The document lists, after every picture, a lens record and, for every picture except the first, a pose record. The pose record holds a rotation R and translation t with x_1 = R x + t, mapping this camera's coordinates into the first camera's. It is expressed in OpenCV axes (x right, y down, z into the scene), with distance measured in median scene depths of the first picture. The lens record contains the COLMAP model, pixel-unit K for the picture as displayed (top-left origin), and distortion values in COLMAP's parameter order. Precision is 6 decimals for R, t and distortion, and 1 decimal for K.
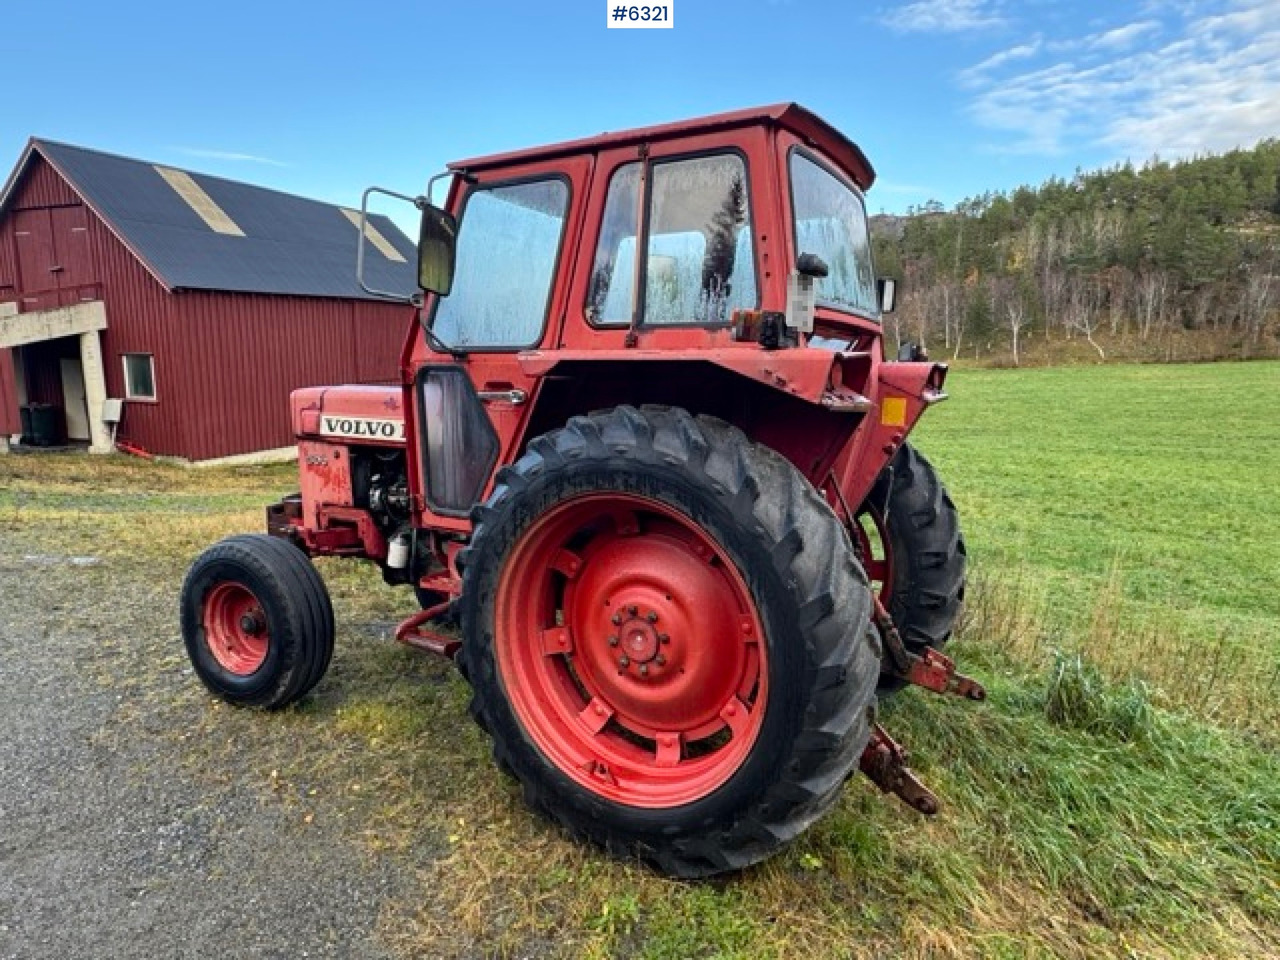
lens RADIAL K [[809.7, 0, 640.0], [0, 809.7, 480.0], [0, 0, 1]] dist [-0.003273, -0.000843]
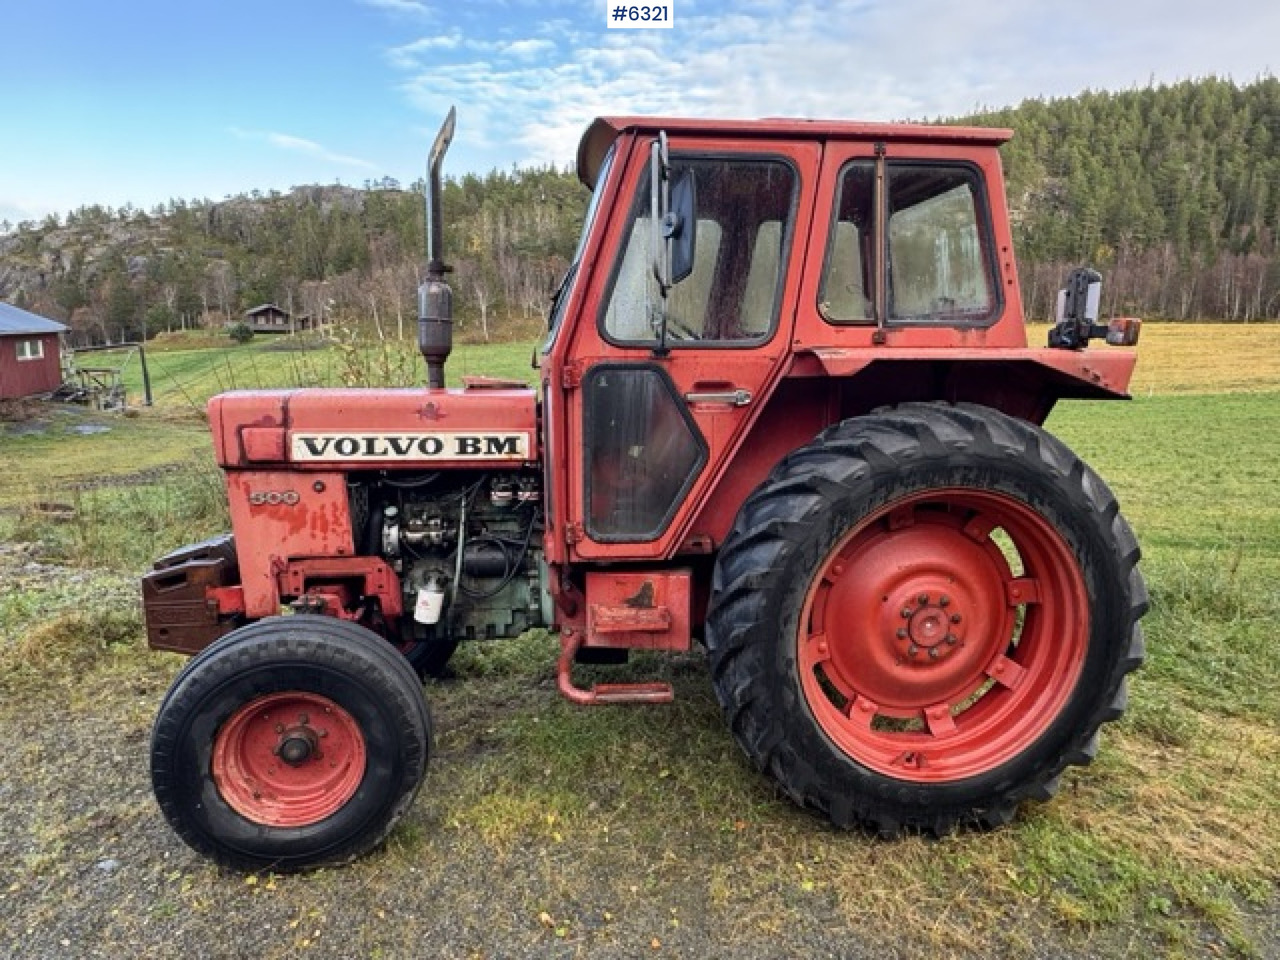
lens RADIAL K [[800.7, 0, 663.3], [0, 800.7, 476.8], [0, 0, 1]] dist [0.007137, 0.003796]
pose [[0.782334, -0.103776, 0.614153, -0.583951], [0.087165, 0.994561, 0.057021, -0.055072], [-0.616730, 0.008923, 0.787124, 0.259582]]
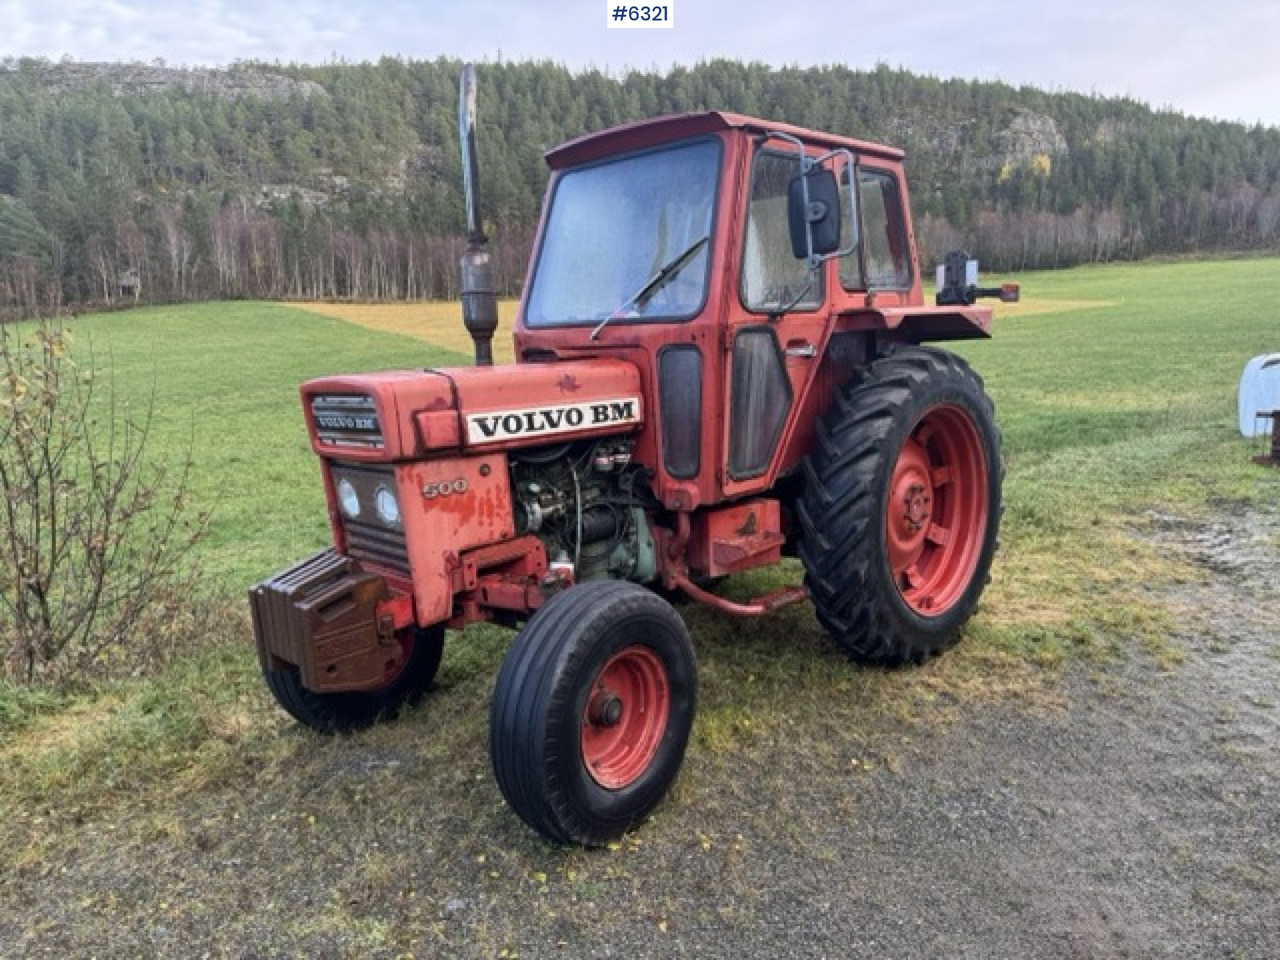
lens RADIAL K [[854.0, 0, 640.0], [0, 854.0, 480.0], [0, 0, 1]] dist [0.100501, -0.000533]
pose [[0.227454, -0.182207, 0.956590, -1.056441], [0.171346, 0.974501, 0.144877, -0.107136], [-0.958596, 0.130955, 0.252874, 0.710295]]
